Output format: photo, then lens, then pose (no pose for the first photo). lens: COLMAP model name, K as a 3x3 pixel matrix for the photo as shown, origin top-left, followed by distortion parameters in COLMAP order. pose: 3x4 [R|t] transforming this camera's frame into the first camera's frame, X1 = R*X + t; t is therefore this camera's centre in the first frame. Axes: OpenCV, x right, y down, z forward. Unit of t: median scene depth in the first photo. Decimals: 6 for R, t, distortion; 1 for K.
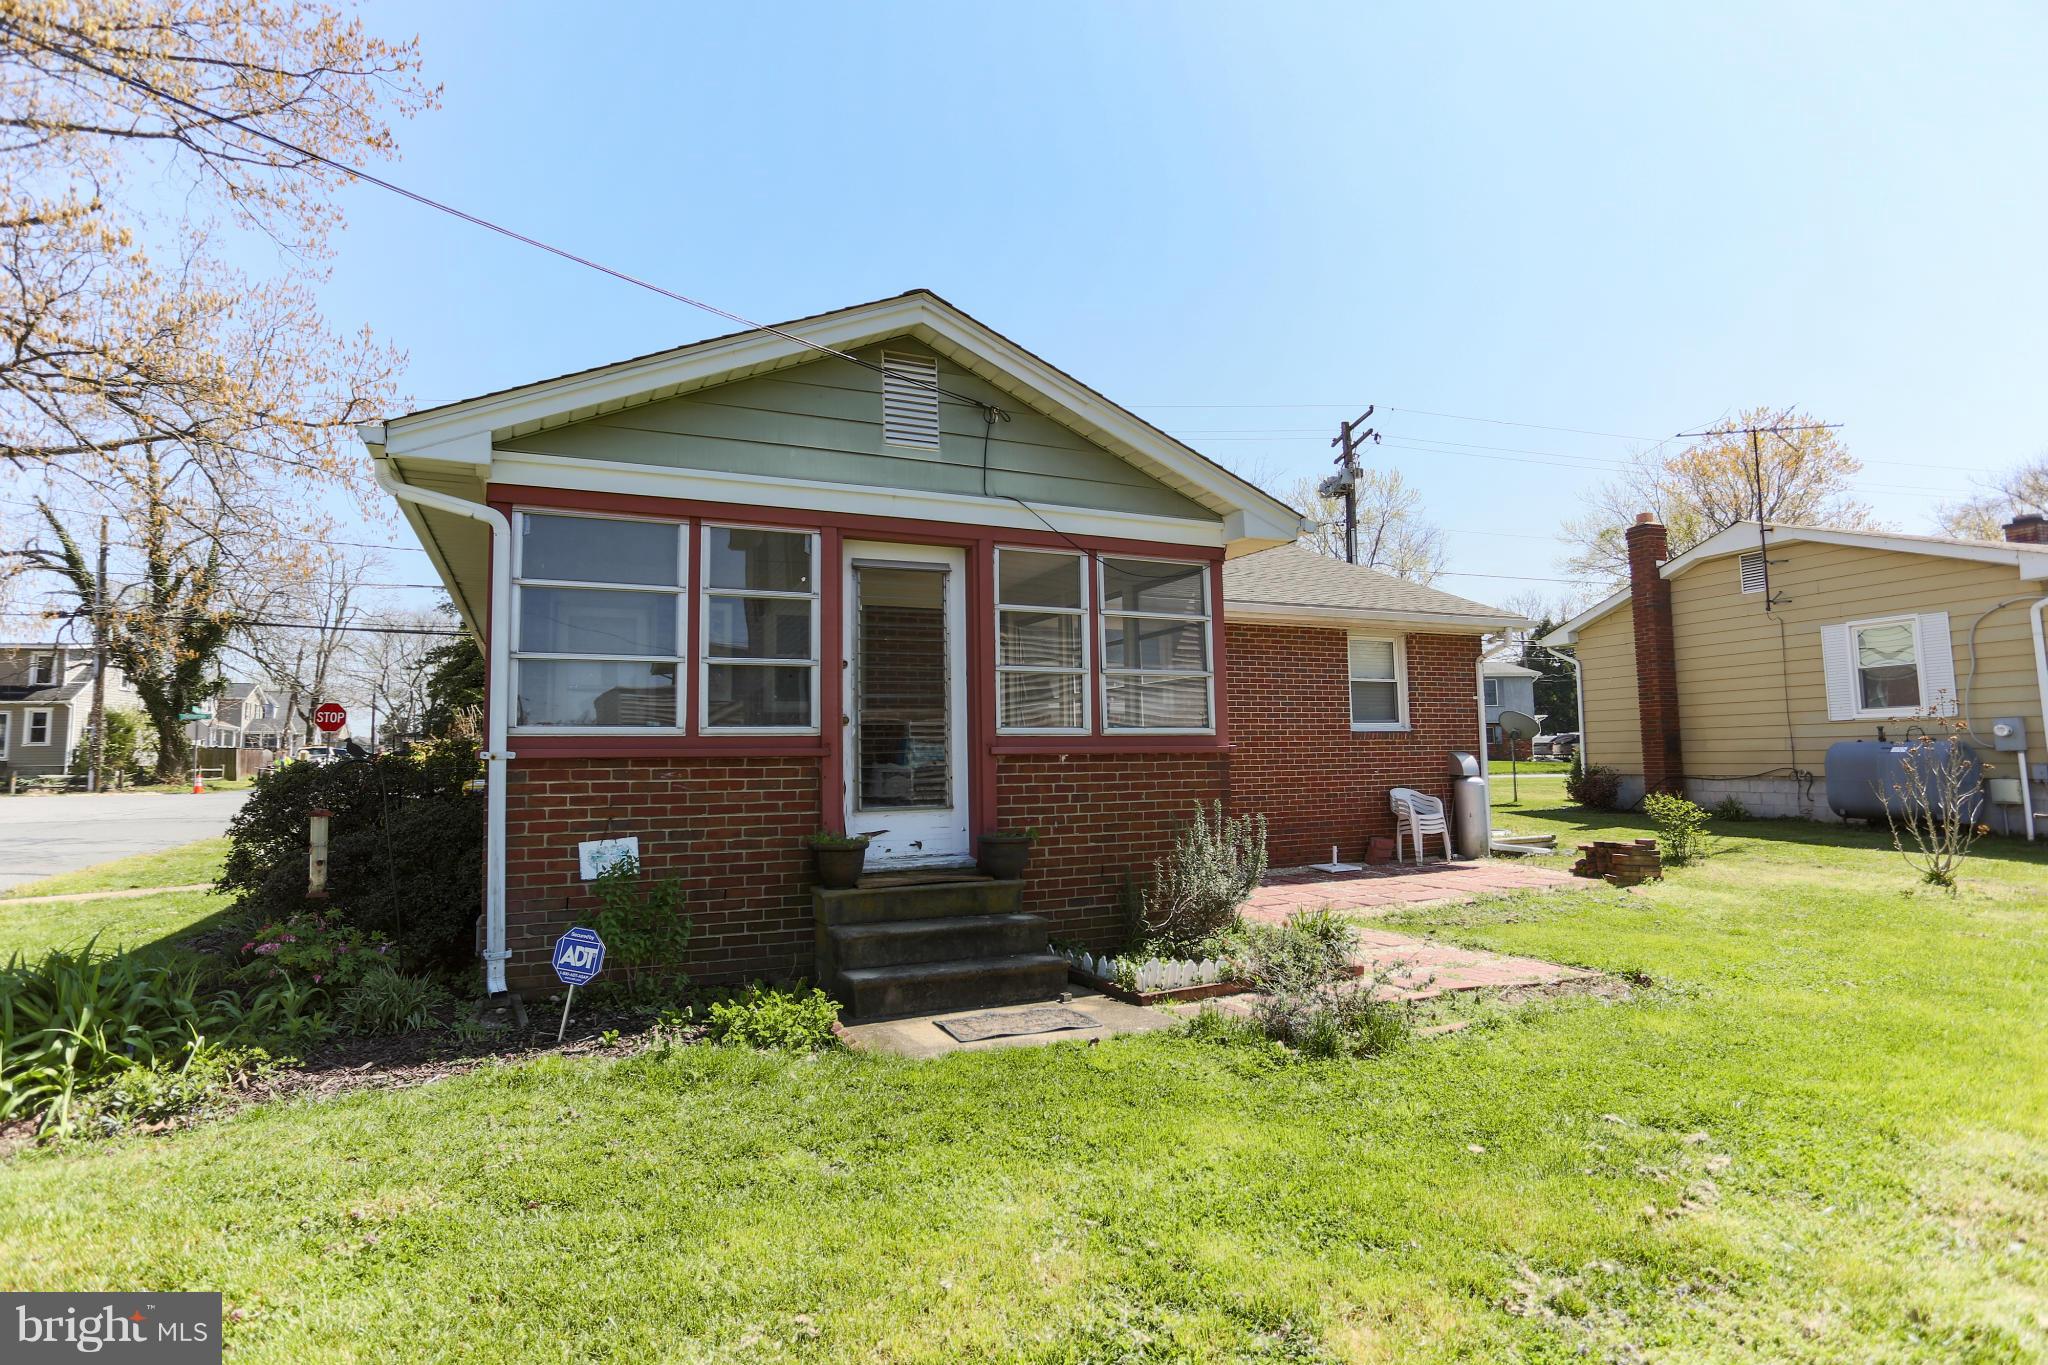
lens RADIAL K [[1034.6, 0, 1017.9], [0, 1034.6, 657.9], [0, 0, 1]] dist [-0.054497, 0.039305]
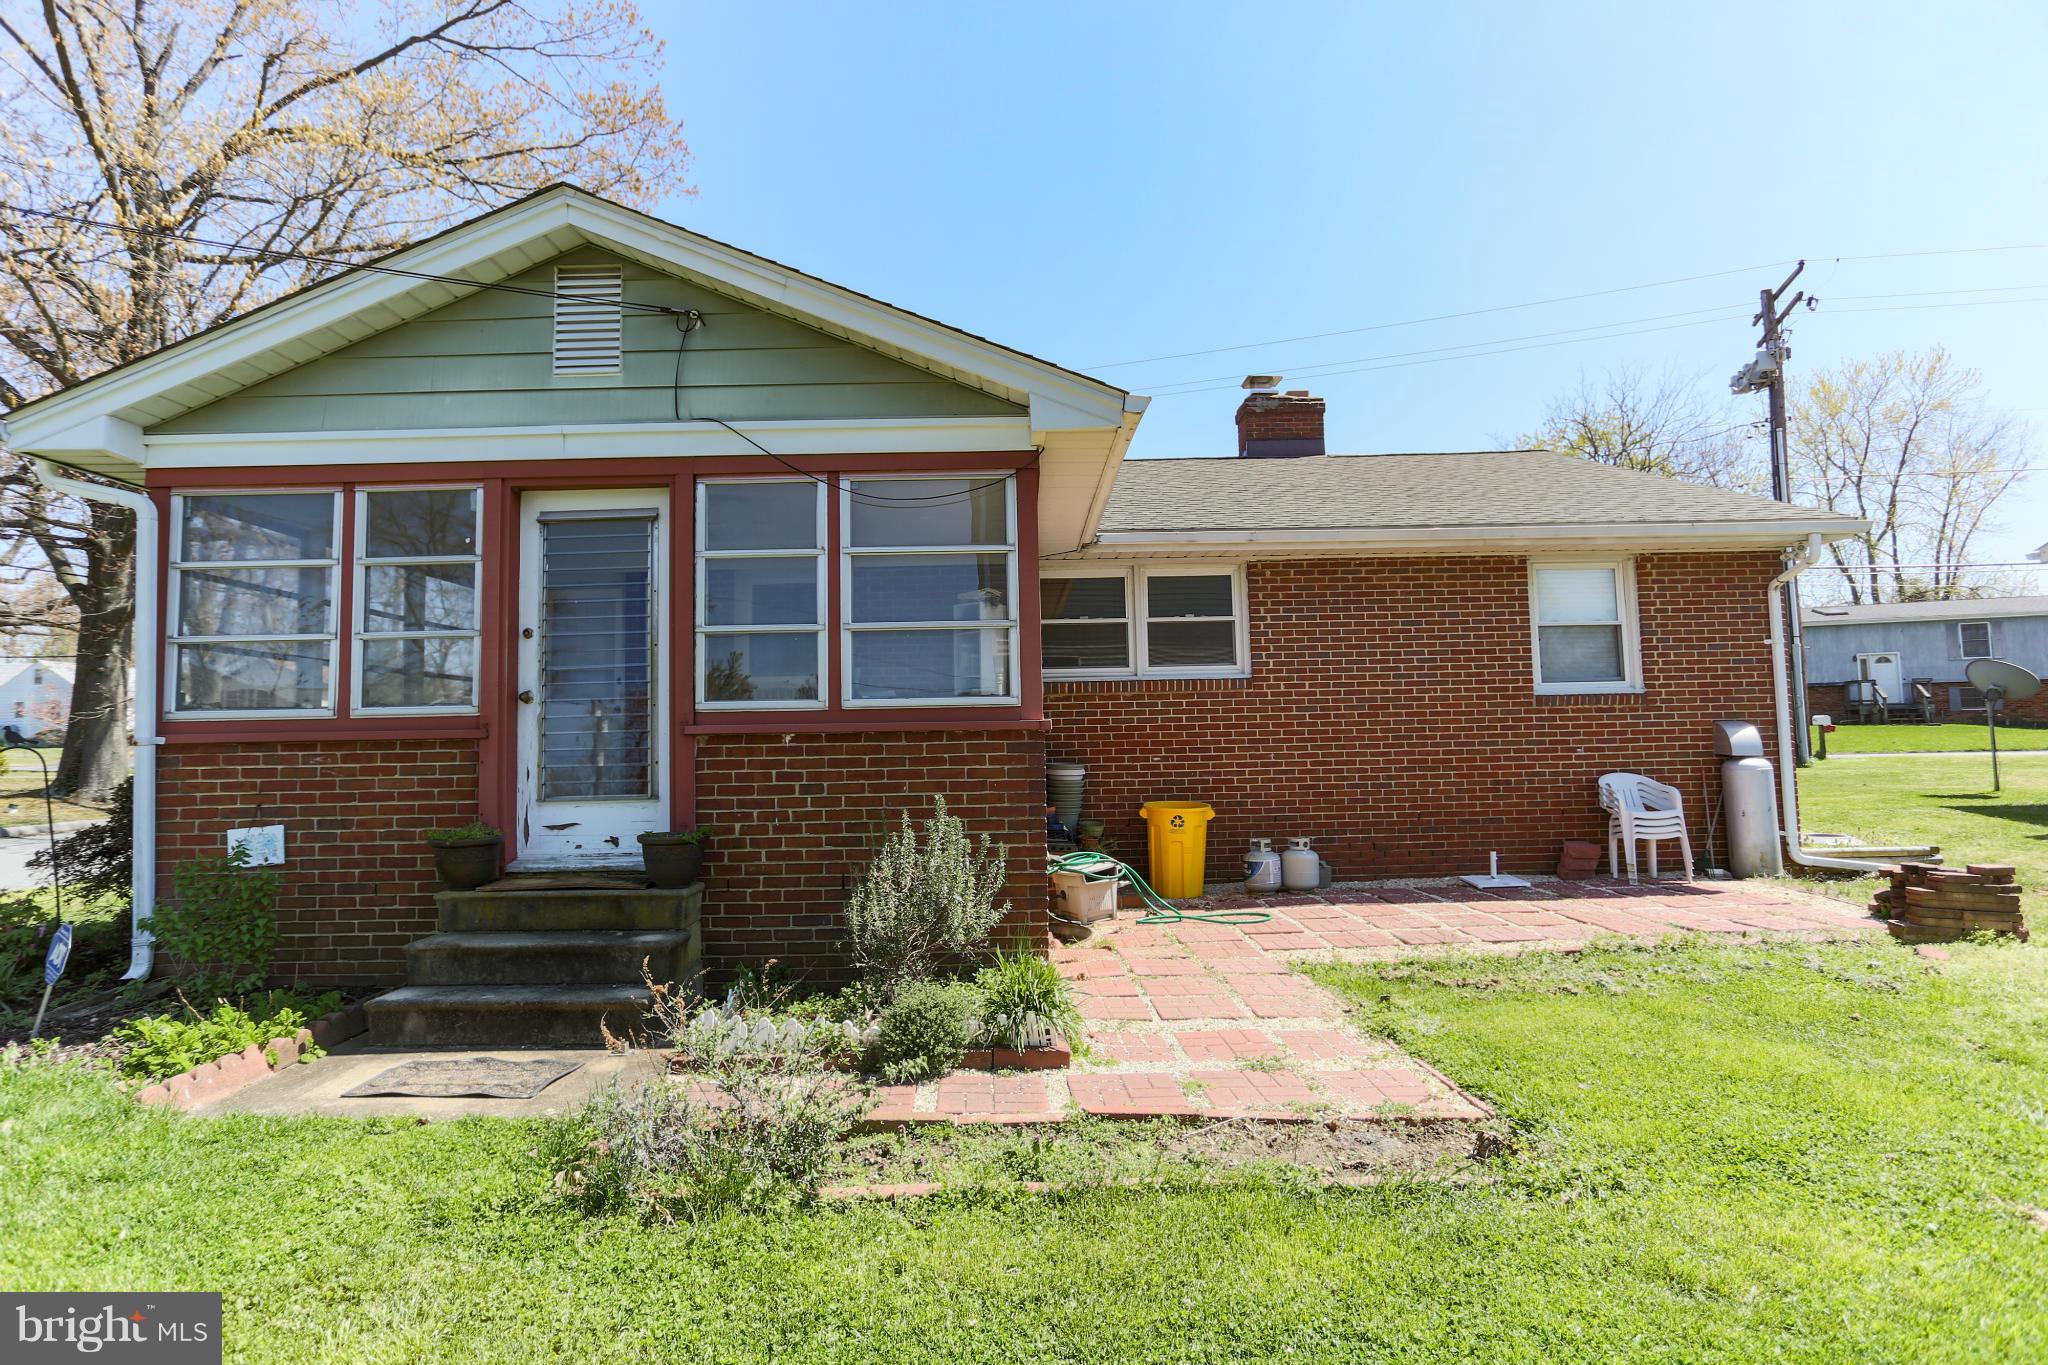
lens RADIAL K [[1034.6, 0, 1017.9], [0, 1034.6, 657.9], [0, 0, 1]] dist [-0.054497, 0.039305]
pose [[0.911410, -0.038207, -0.409722, 0.544201], [0.047982, 0.998756, 0.013599, 0.033645], [0.408693, -0.032054, 0.912109, 0.360569]]
